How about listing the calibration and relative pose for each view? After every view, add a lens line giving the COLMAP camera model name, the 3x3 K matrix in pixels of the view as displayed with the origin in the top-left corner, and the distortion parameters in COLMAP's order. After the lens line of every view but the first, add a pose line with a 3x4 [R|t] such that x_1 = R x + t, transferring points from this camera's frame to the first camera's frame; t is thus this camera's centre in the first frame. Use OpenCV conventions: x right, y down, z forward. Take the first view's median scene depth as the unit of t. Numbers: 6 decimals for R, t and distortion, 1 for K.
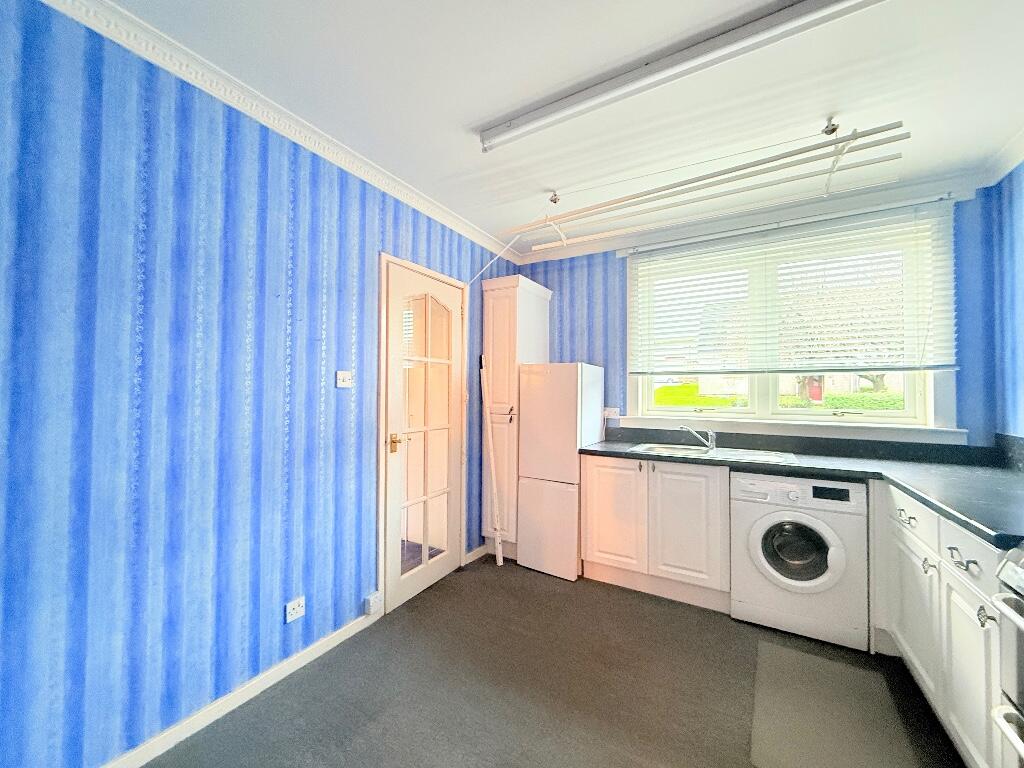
lens RADIAL K [[404.2, 0, 505.7], [0, 404.2, 384.2], [0, 0, 1]] dist [-0.010464, 0.002547]
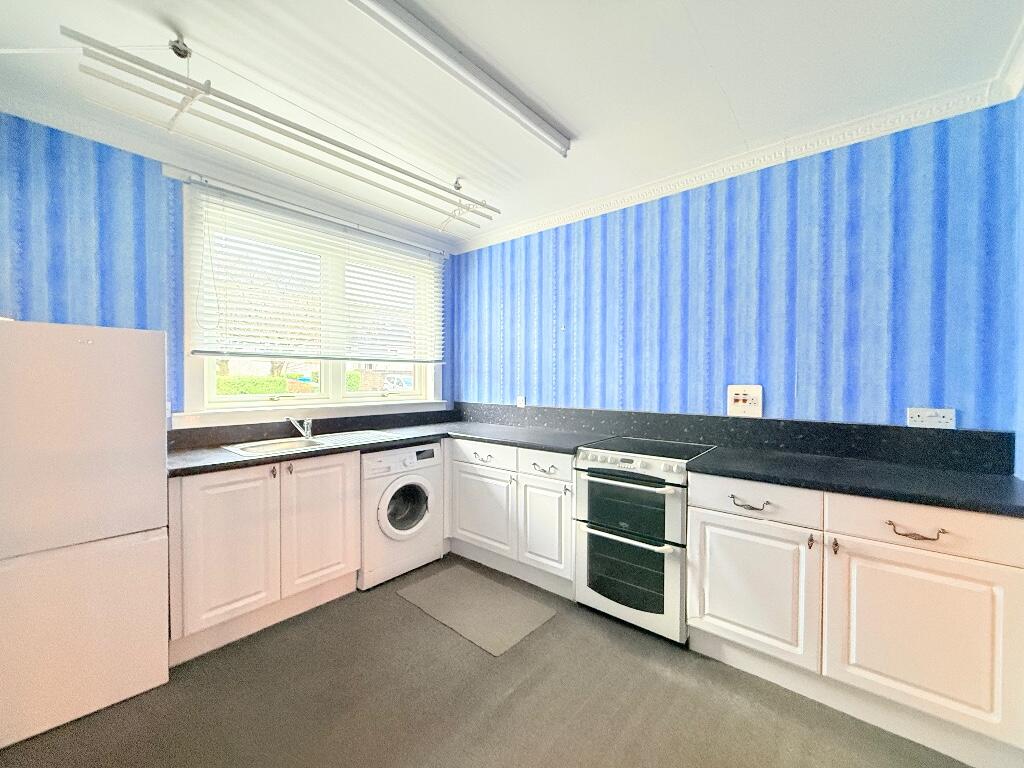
lens RADIAL K [[404.2, 0, 508.4], [0, 404.2, 384.5], [0, 0, 1]] dist [-0.010464, 0.002547]
pose [[0.159714, -0.021046, 0.986939, -0.381855], [-0.022607, 0.999433, 0.024971, 0.000799], [-0.986904, -0.026300, 0.159148, 0.428145]]
